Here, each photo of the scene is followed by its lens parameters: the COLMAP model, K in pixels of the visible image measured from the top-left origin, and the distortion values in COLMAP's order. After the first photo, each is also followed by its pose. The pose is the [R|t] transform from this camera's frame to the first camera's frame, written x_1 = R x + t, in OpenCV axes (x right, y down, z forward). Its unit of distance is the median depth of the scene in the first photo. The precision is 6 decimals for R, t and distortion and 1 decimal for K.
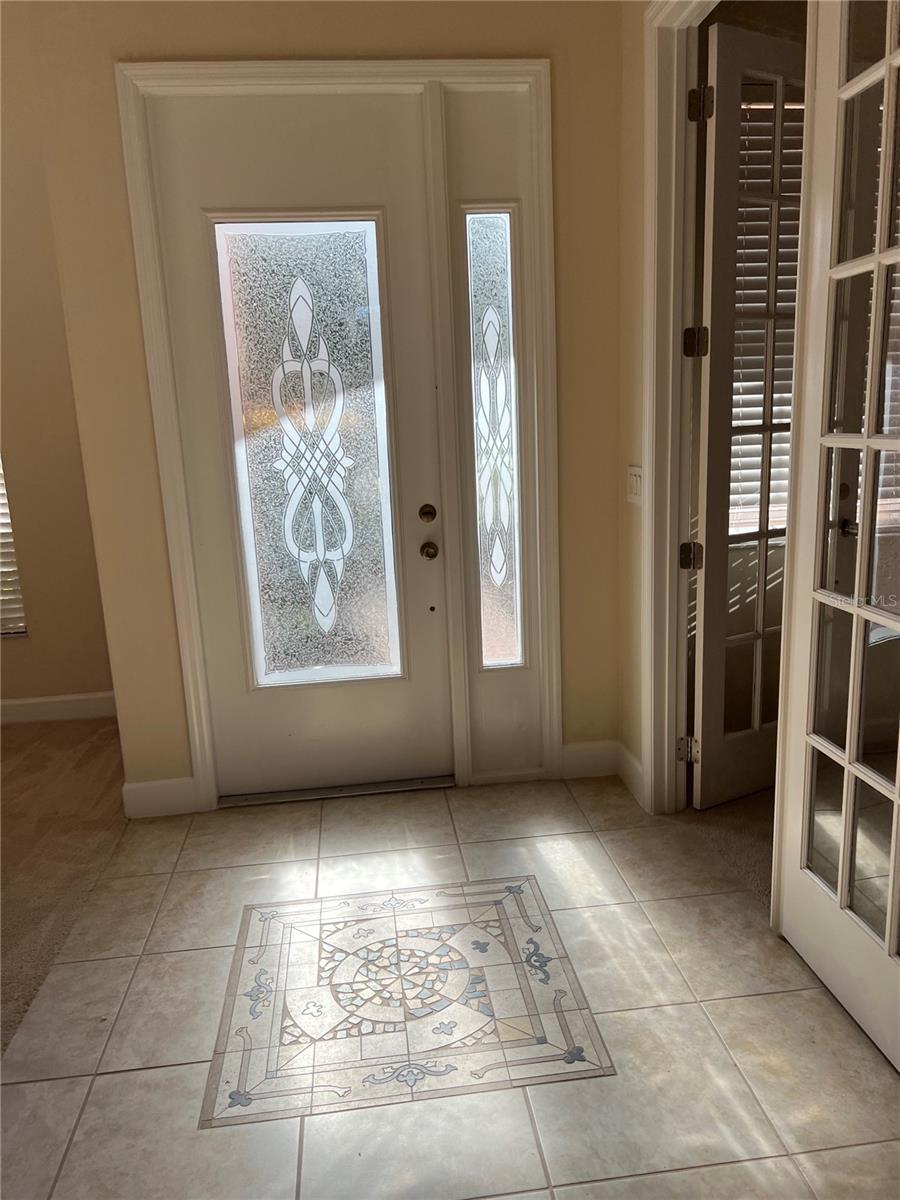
lens RADIAL K [[894.1, 0, 454.0], [0, 894.1, 612.0], [0, 0, 1]] dist [0.024583, -0.028714]
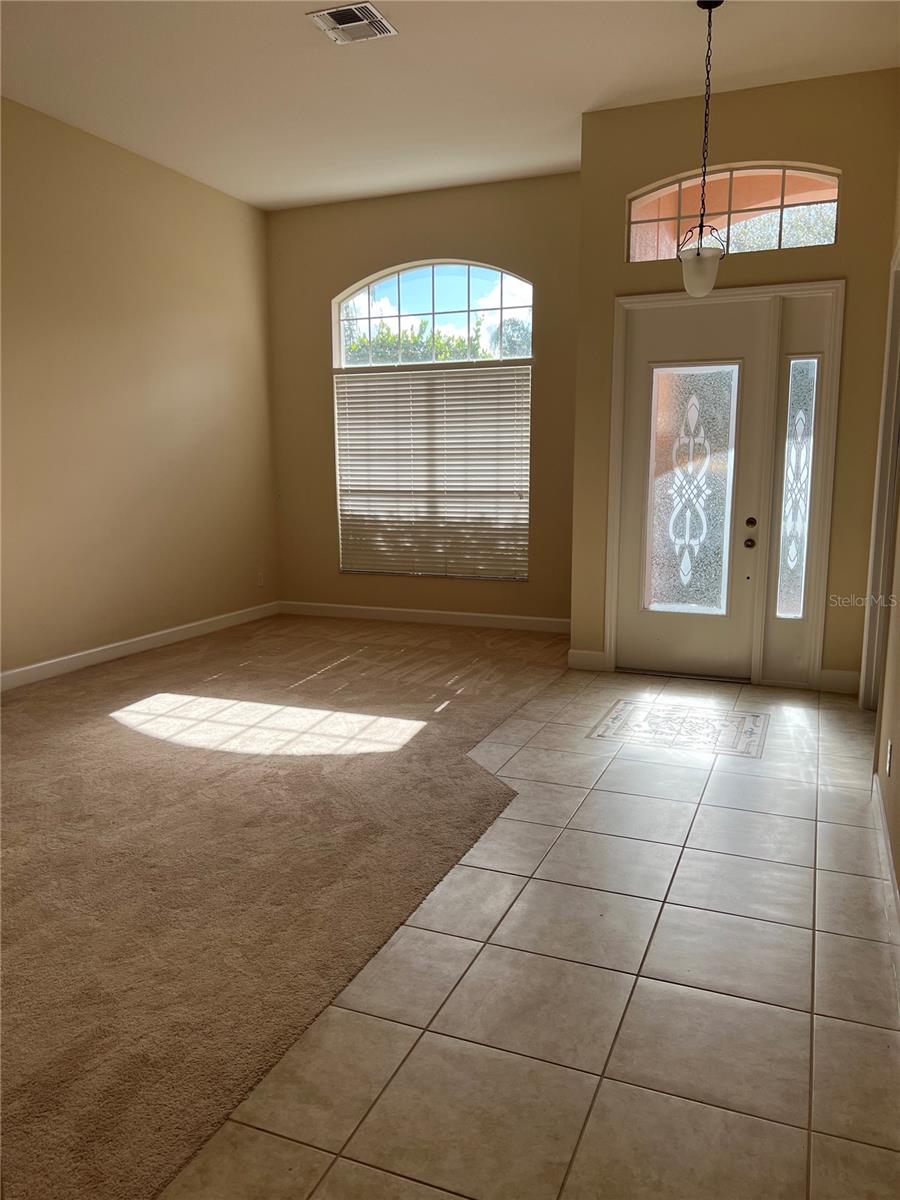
lens RADIAL K [[894.1, 0, 440.7], [0, 894.1, 604.2], [0, 0, 1]] dist [0.024583, -0.028714]
pose [[0.868416, 0.115461, -0.482206, 0.318741], [-0.140863, 0.989889, -0.016661, 0.168698], [0.475407, 0.082394, 0.875899, -0.853715]]
